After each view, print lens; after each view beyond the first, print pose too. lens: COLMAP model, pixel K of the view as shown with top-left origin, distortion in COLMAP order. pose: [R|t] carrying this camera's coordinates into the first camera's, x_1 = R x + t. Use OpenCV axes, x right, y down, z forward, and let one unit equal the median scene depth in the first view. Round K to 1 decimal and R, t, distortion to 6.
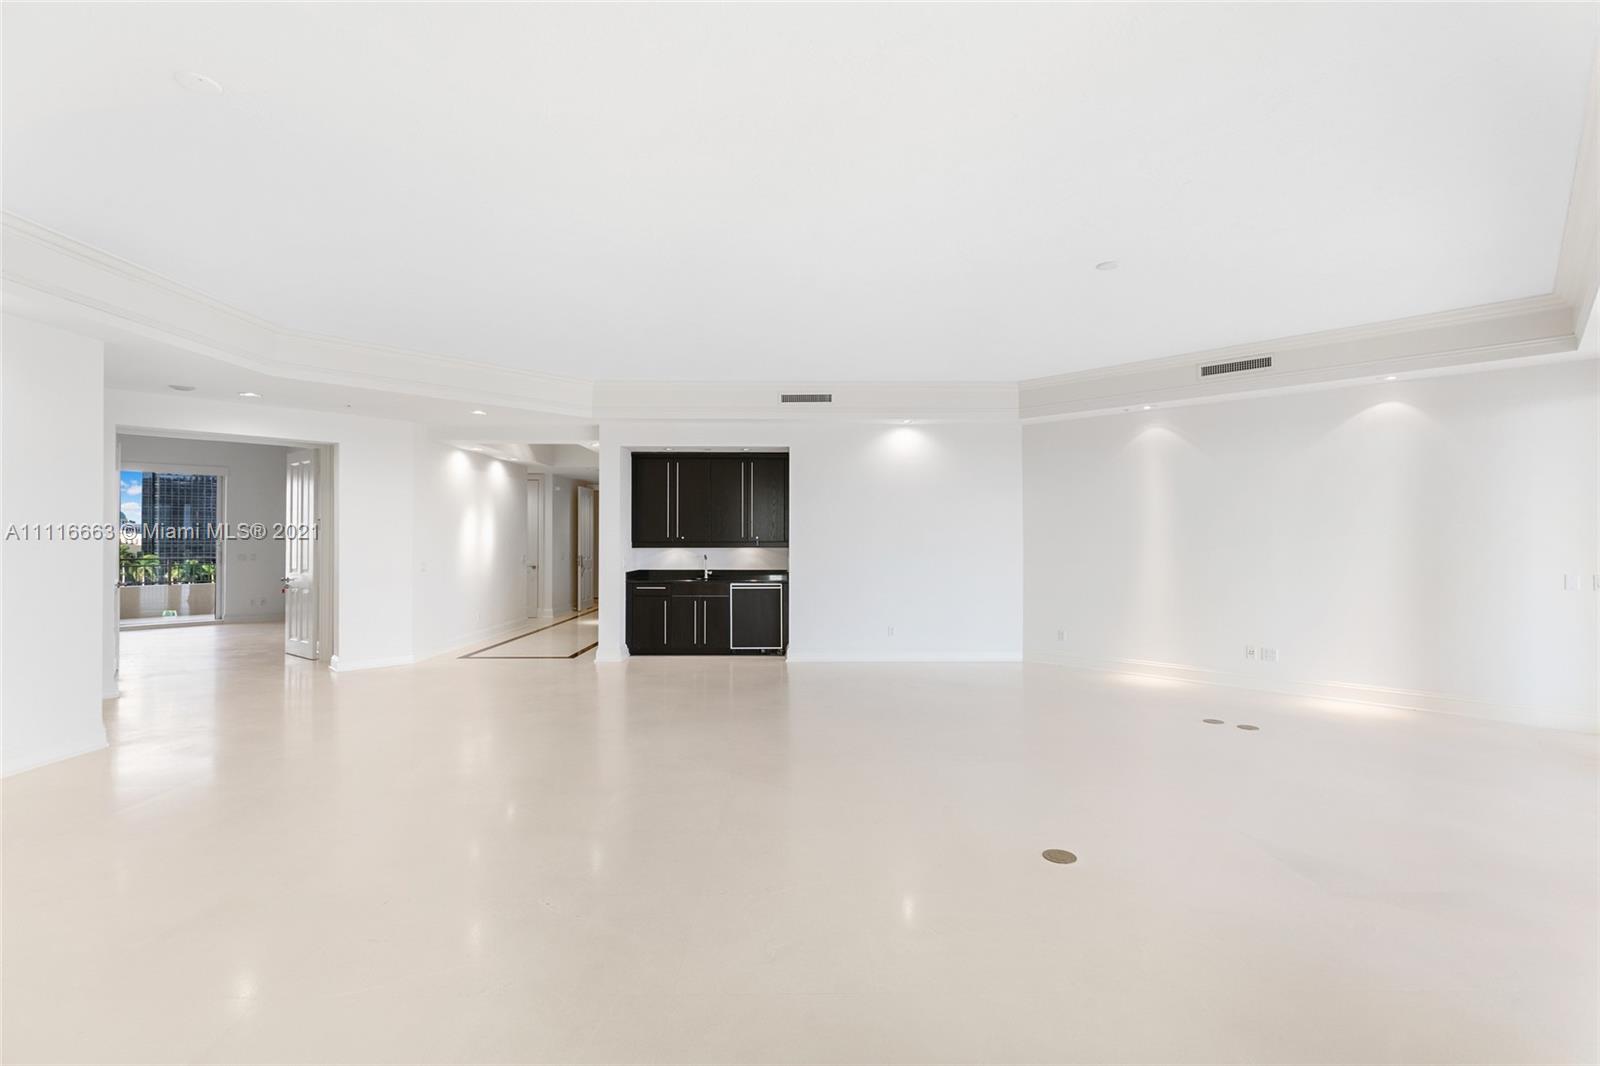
lens RADIAL K [[726.2, 0, 798.7], [0, 726.2, 545.8], [0, 0, 1]] dist [0.001106, 0.000025]
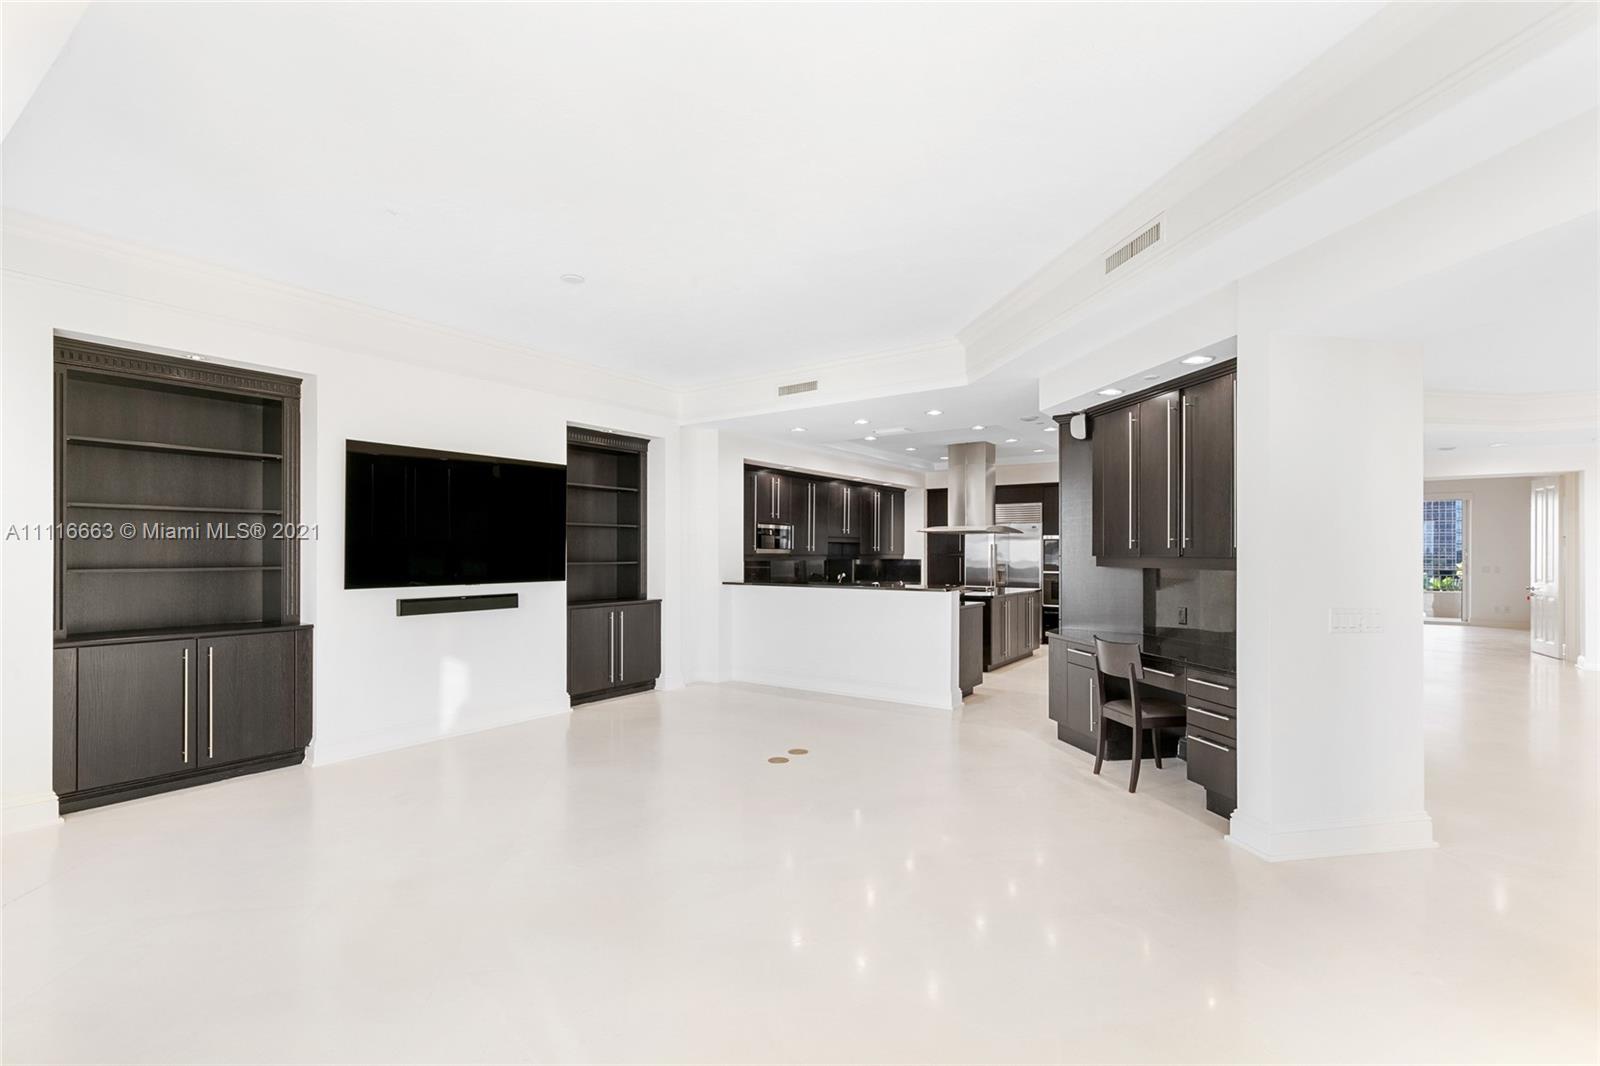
lens RADIAL K [[726.2, 0, 798.7], [0, 726.2, 545.8], [0, 0, 1]] dist [0.001106, 0.000025]
pose [[0.167422, -0.012617, -0.985805, 0.253212], [-0.005216, 0.999893, -0.013683, -0.000175], [0.985872, 0.007432, 0.167338, -0.360726]]
